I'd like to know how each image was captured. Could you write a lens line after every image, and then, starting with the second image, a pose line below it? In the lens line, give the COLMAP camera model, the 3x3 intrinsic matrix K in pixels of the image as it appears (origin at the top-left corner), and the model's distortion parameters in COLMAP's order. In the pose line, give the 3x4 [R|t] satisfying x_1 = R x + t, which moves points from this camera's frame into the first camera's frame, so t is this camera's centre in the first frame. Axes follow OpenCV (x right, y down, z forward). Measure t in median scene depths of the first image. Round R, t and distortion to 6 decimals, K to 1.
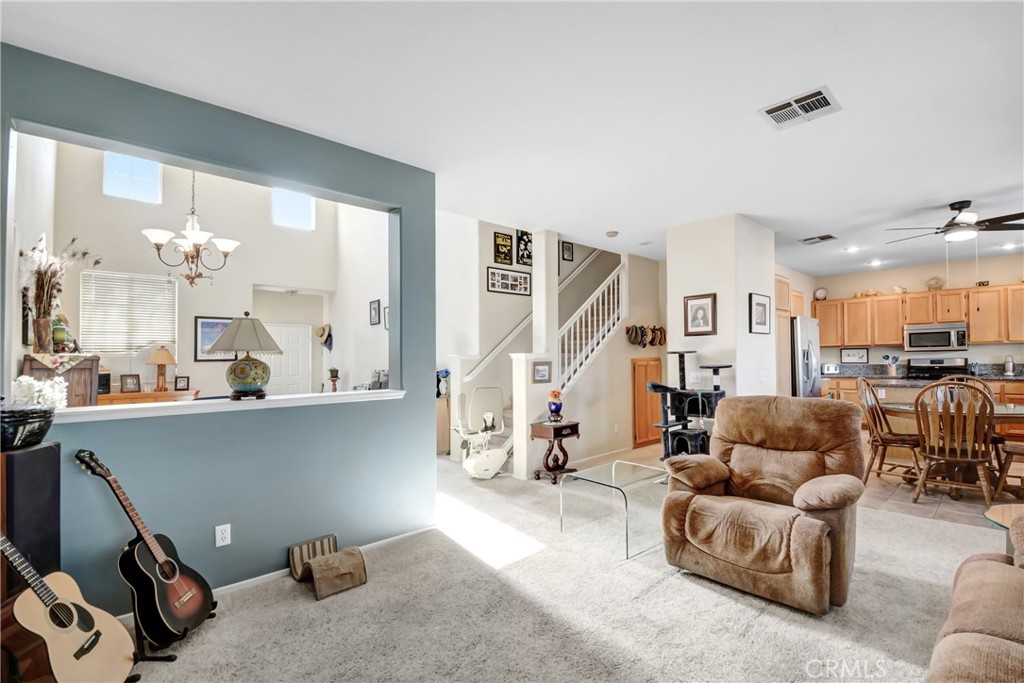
lens RADIAL K [[450.4, 0, 522.4], [0, 450.4, 345.5], [0, 0, 1]] dist [0.001692, -0.011213]
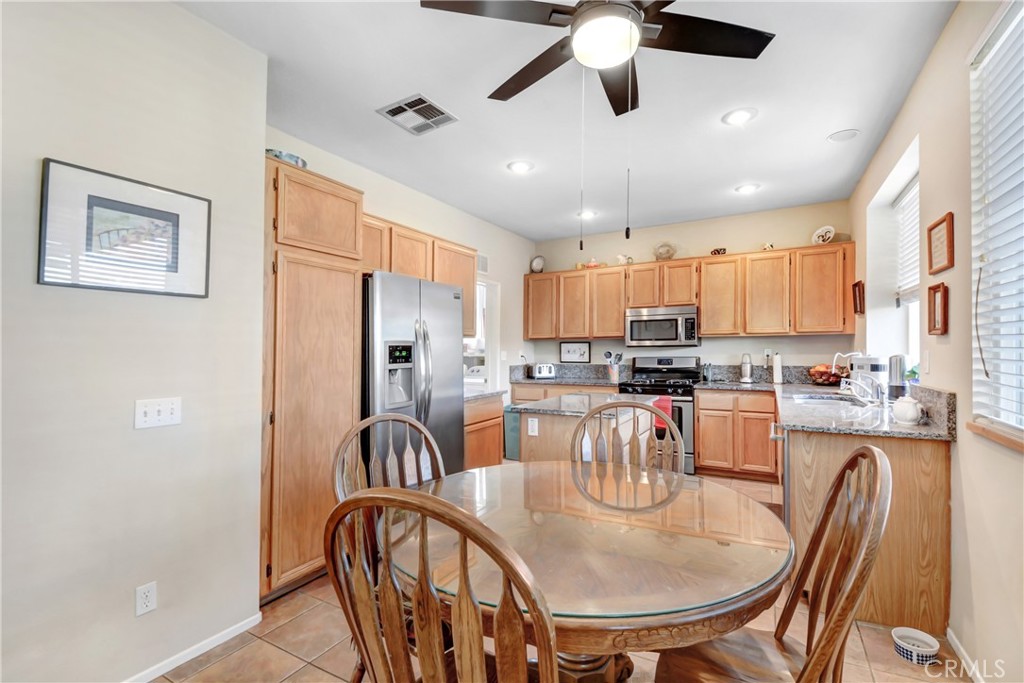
lens RADIAL K [[457.7, 0, 504.2], [0, 457.7, 332.8], [0, 0, 1]] dist [-0.000114, -0.000219]
pose [[0.952429, 0.017111, 0.304278, 0.494522], [-0.014052, 0.999826, -0.012239, 0.003148], [-0.304435, 0.007381, 0.952505, 0.413274]]
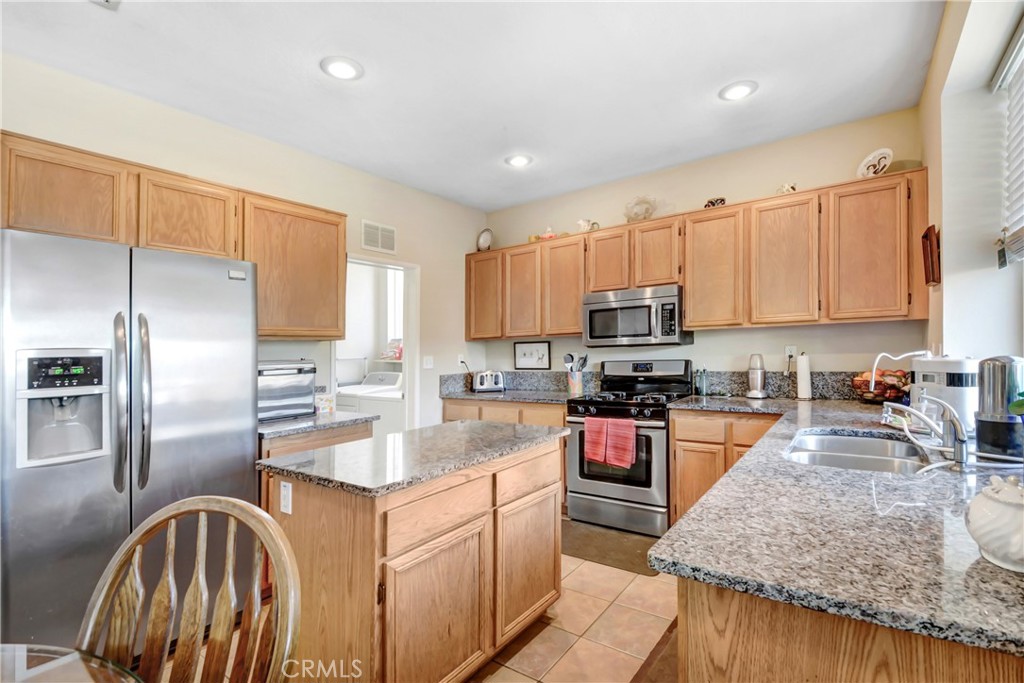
lens RADIAL K [[473.8, 0, 512.0], [0, 473.8, 341.5], [0, 0, 1]] dist [0.014377, -0.011602]
pose [[0.979137, -0.010172, 0.202947, 0.723323], [0.009042, 0.999938, 0.006493, 0.003125], [-0.203001, -0.004522, 0.979168, 0.547062]]
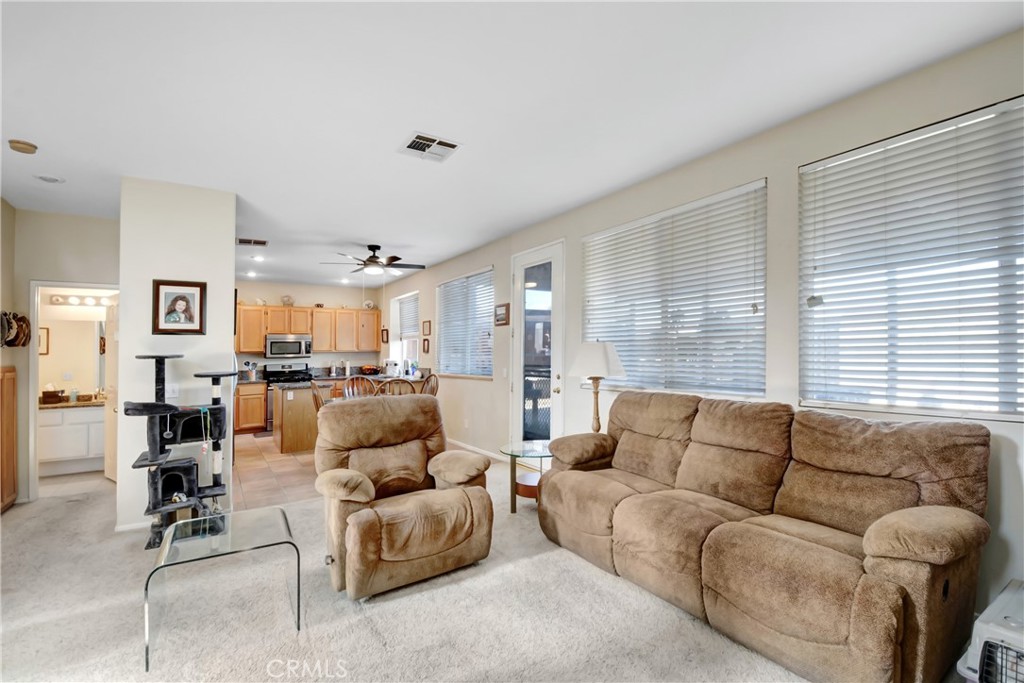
lens RADIAL K [[458.7, 0, 538.9], [0, 458.7, 341.1], [0, 0, 1]] dist [-0.026723, -0.000522]
pose [[0.110662, 0.038719, 0.993104, -0.203775], [-0.009164, 0.999238, -0.037937, 0.008560], [-0.993816, -0.004902, 0.110933, 0.223162]]
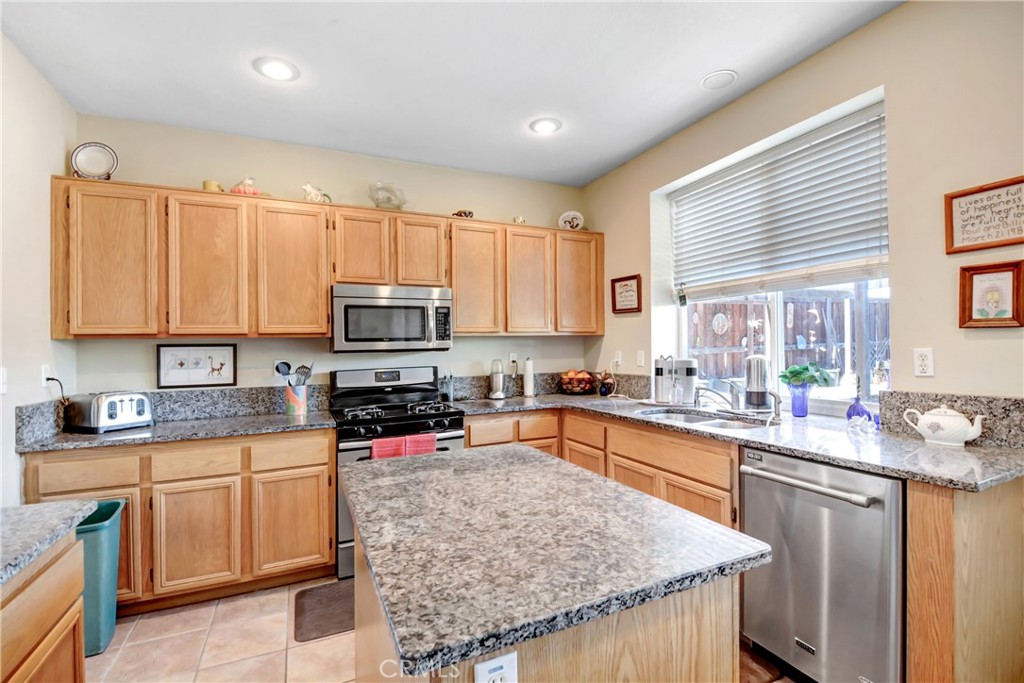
lens RADIAL K [[468.6, 0, 530.9], [0, 468.6, 352.3], [0, 0, 1]] dist [0.001191, -0.012117]
pose [[0.276866, 0.003299, 0.960903, 0.558972], [-0.010630, 0.999943, -0.000370, 0.012711], [-0.960850, -0.010112, 0.276885, 0.787907]]
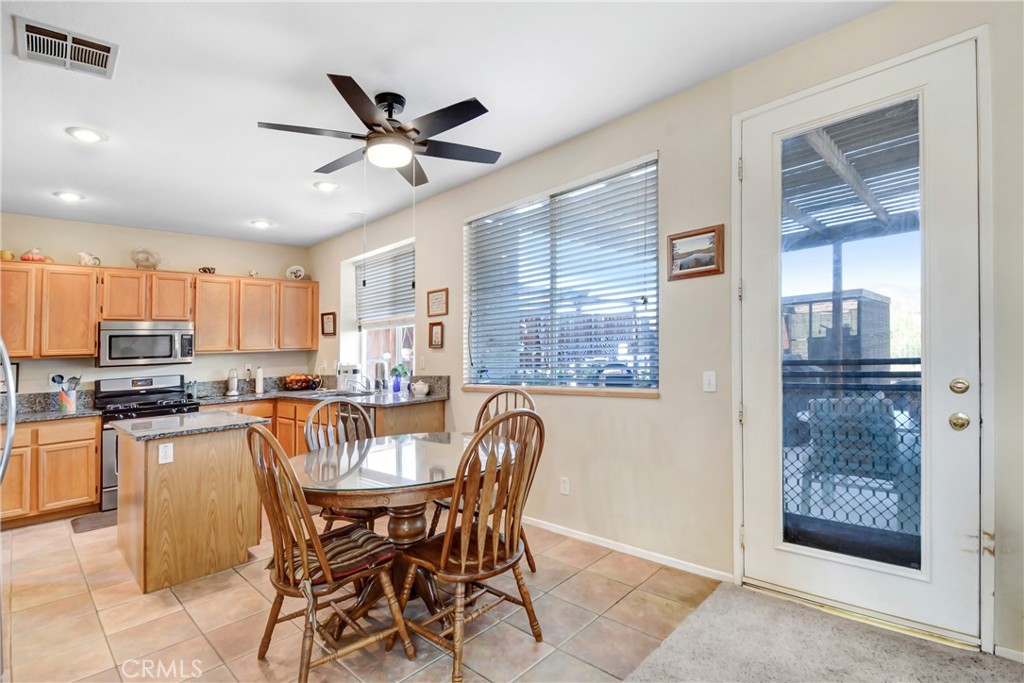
lens RADIAL K [[485.2, 0, 522.7], [0, 485.2, 321.5], [0, 0, 1]] dist [0.002654, -0.019680]
pose [[-0.073041, 0.077497, 0.994313, 0.220527], [0.018953, 0.996904, -0.076306, 0.013665], [-0.997149, 0.013272, -0.074284, 0.551208]]
